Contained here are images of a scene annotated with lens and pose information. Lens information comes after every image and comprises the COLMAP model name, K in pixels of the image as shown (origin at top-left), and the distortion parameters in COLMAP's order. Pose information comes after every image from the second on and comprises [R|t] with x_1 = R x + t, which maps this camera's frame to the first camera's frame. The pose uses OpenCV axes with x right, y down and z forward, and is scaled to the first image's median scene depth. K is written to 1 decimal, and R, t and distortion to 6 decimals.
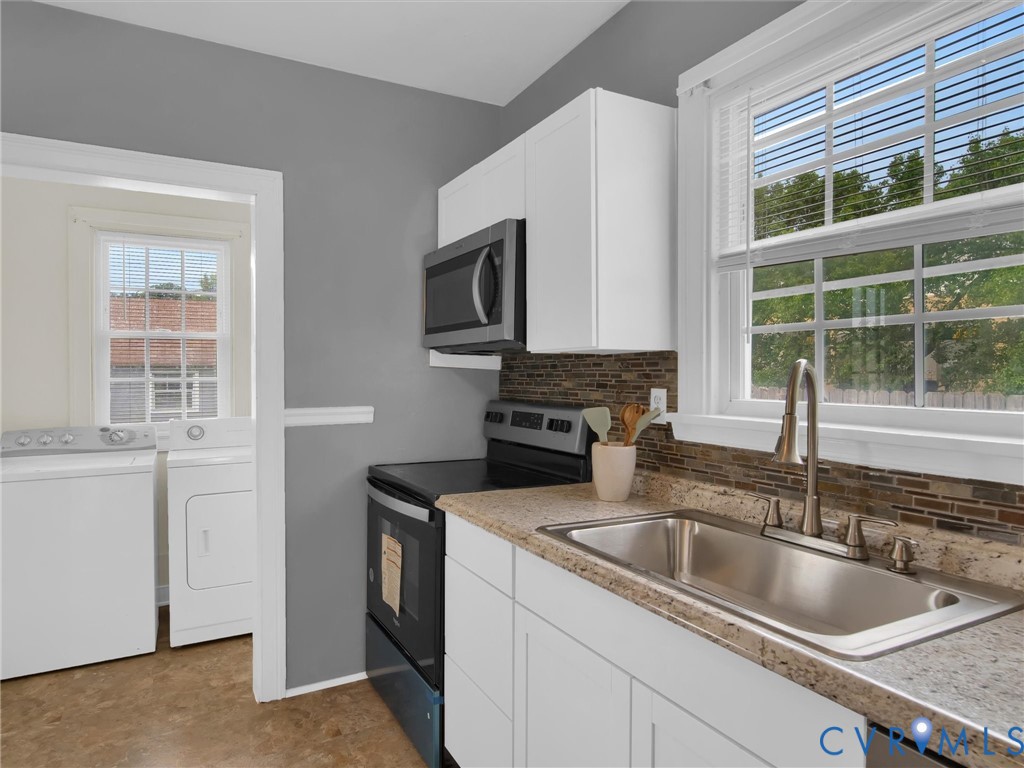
lens RADIAL K [[626.6, 0, 512.2], [0, 626.6, 379.9], [0, 0, 1]] dist [-0.003059, 0.001679]
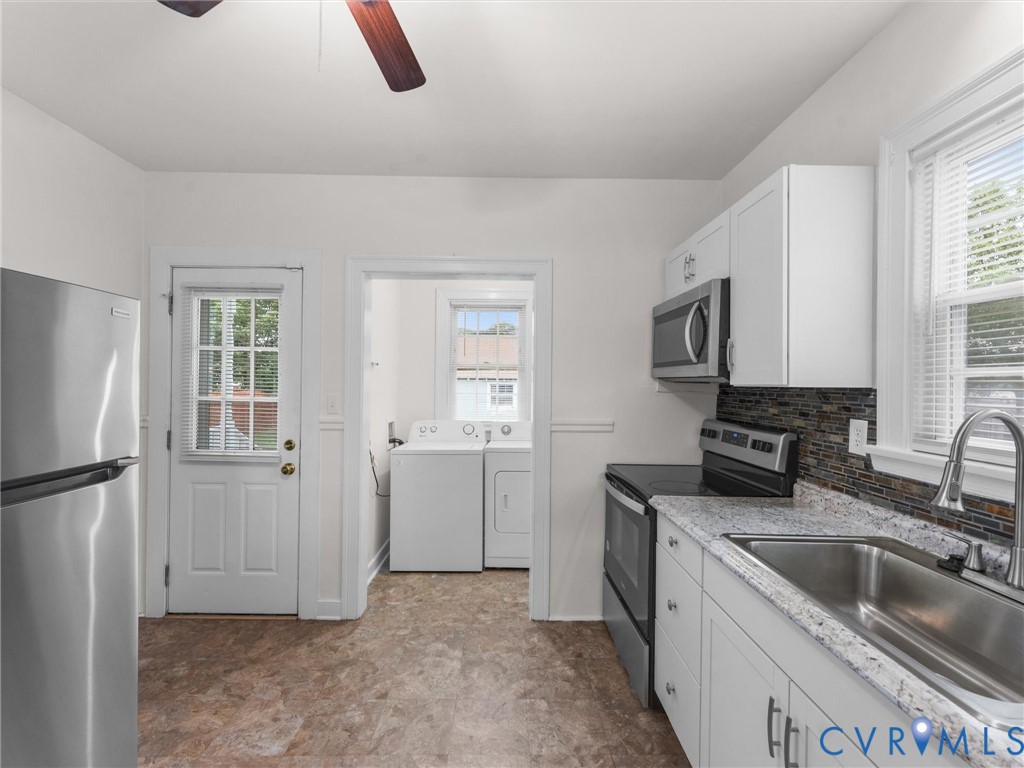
lens RADIAL K [[475.2, 0, 514.5], [0, 475.2, 381.7], [0, 0, 1]] dist [0.004733, -0.002006]
pose [[0.888883, 0.011403, -0.457992, 0.070769], [-0.017382, 0.999810, -0.008840, -0.034107], [0.457804, 0.015819, 0.888912, -0.019260]]
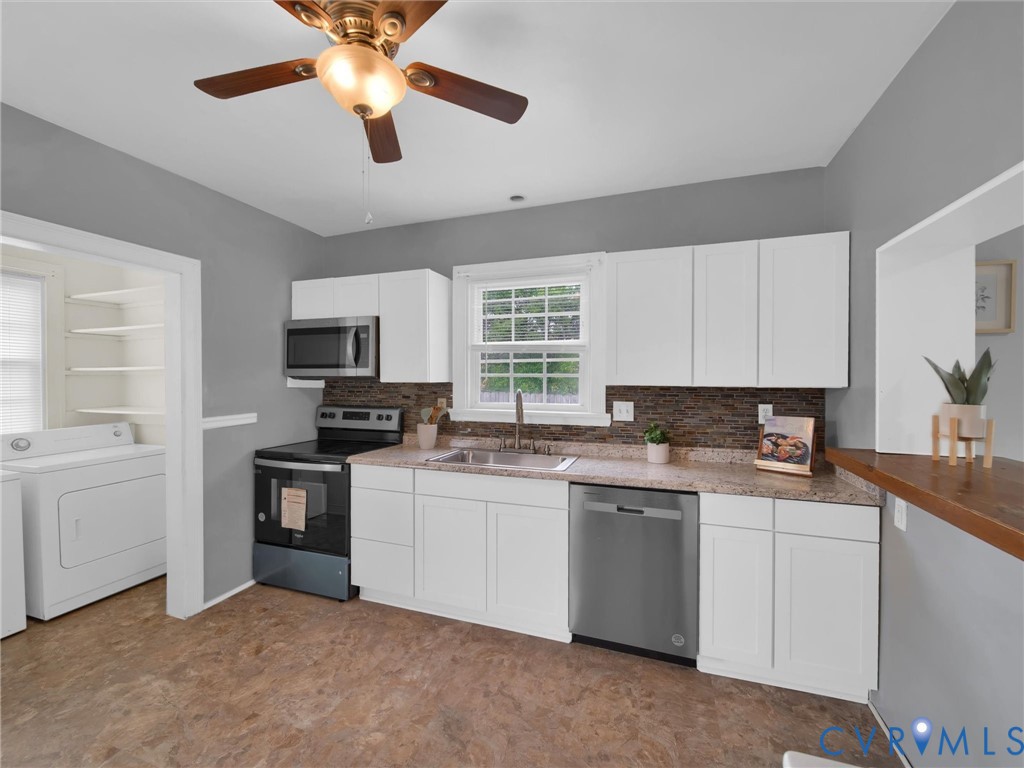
lens RADIAL K [[416.6, 0, 508.3], [0, 416.6, 382.1], [0, 0, 1]] dist [-0.000761, -0.001588]
pose [[0.739177, -0.004677, 0.673494, -0.547130], [0.003958, 0.999989, 0.002600, -0.043610], [-0.673499, 0.000744, 0.739188, -0.259707]]
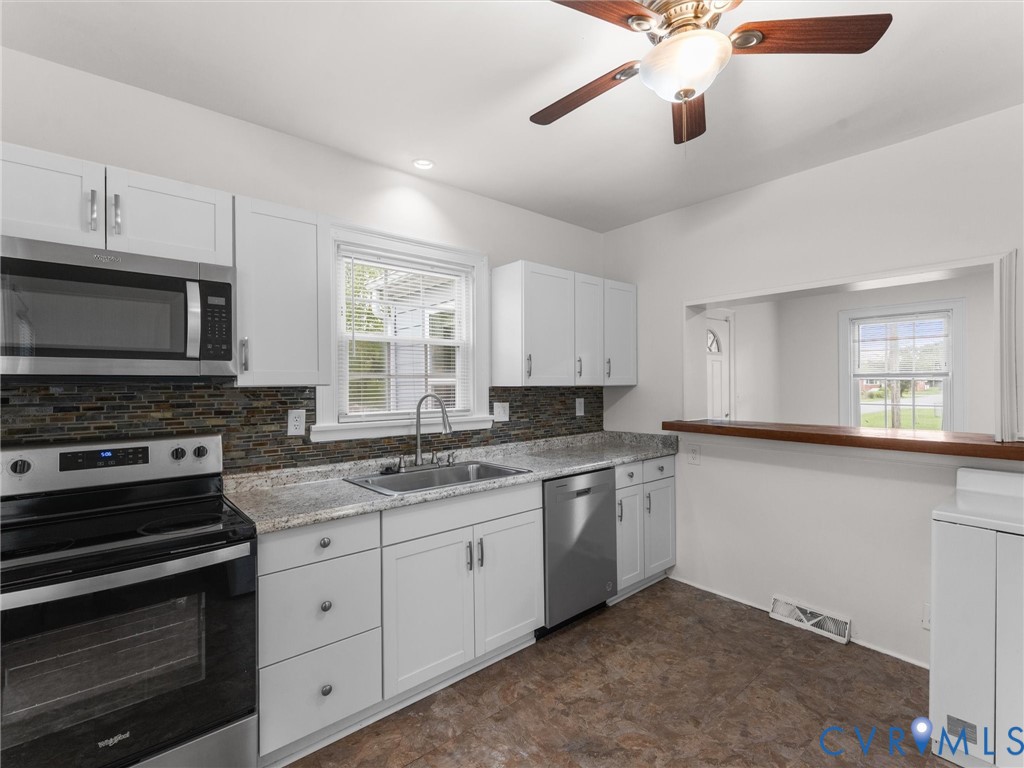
lens RADIAL K [[475.2, 0, 507.4], [0, 475.2, 382.9], [0, 0, 1]] dist [0.004733, -0.002006]
pose [[-0.202582, -0.000381, 0.979265, -0.875830], [0.012425, 0.999918, 0.002959, -0.044924], [-0.979186, 0.012766, -0.202561, 0.656126]]
